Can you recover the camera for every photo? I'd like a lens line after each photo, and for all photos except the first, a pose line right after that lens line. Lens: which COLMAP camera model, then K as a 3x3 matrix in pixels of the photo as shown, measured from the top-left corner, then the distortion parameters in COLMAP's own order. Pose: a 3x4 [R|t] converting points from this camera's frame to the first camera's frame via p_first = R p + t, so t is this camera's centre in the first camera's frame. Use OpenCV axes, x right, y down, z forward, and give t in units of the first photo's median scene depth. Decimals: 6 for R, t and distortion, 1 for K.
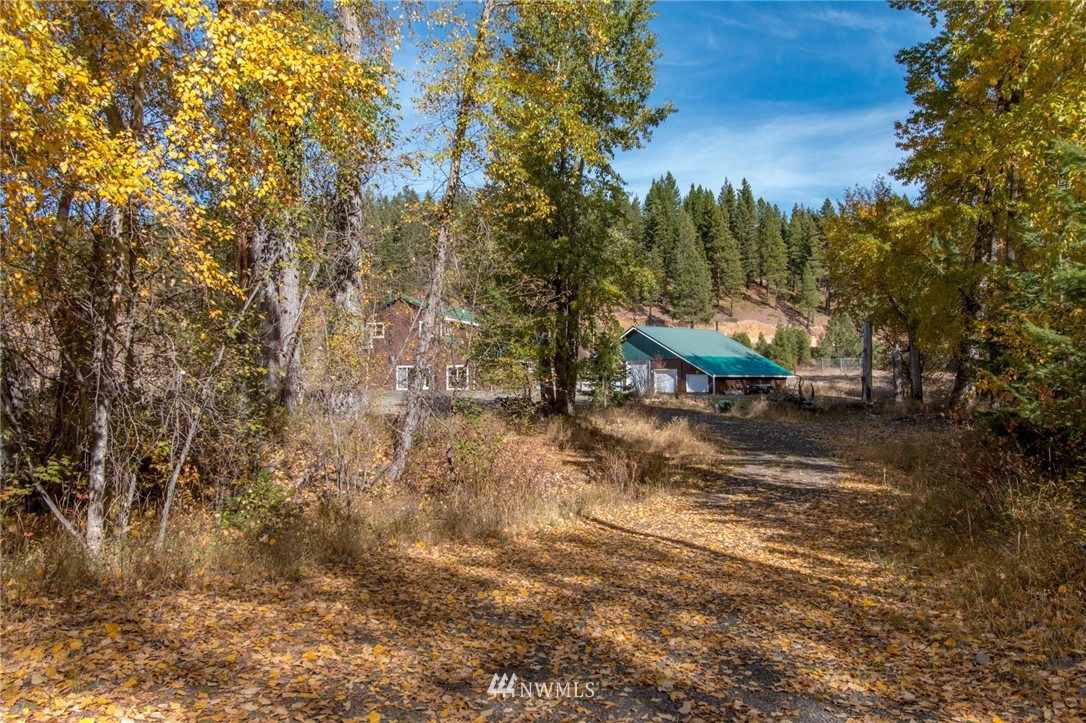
lens RADIAL K [[906.8, 0, 543.4], [0, 906.8, 363.7], [0, 0, 1]] dist [-0.002435, -0.000373]
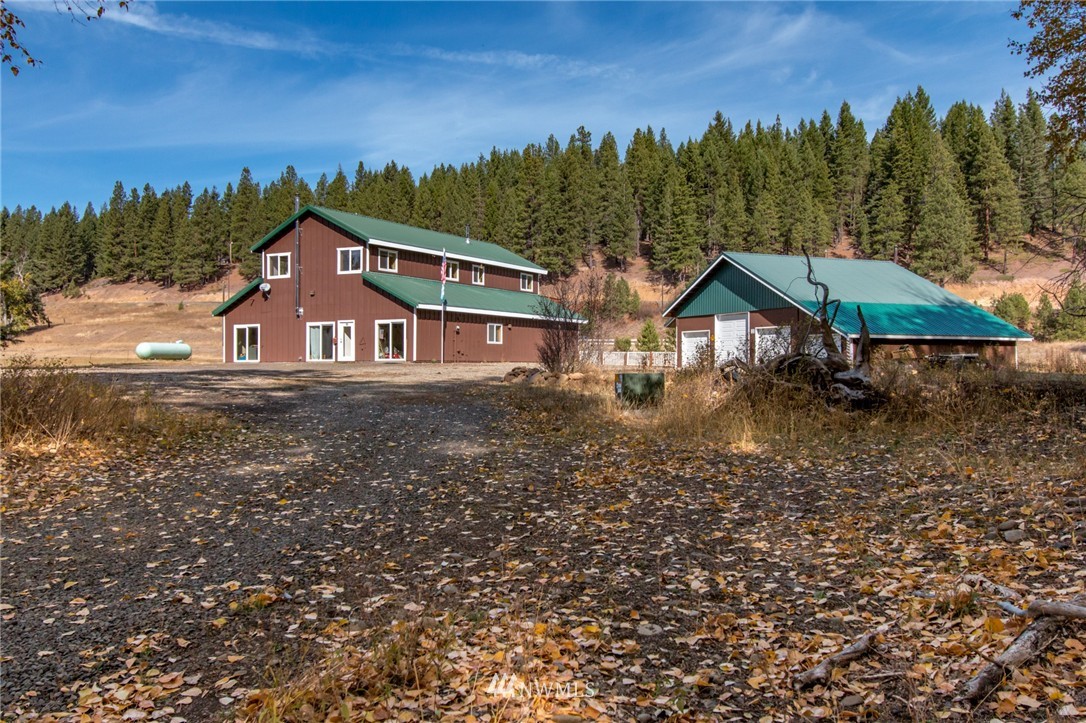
lens RADIAL K [[957.9, 0, 543.5], [0, 957.9, 362.5], [0, 0, 1]] dist [-0.009573, 0.005803]
pose [[0.960608, 0.000726, -0.277906, 0.062525], [0.003233, 0.999900, 0.013787, 0.007622], [0.277889, -0.014142, 0.960509, 0.151213]]
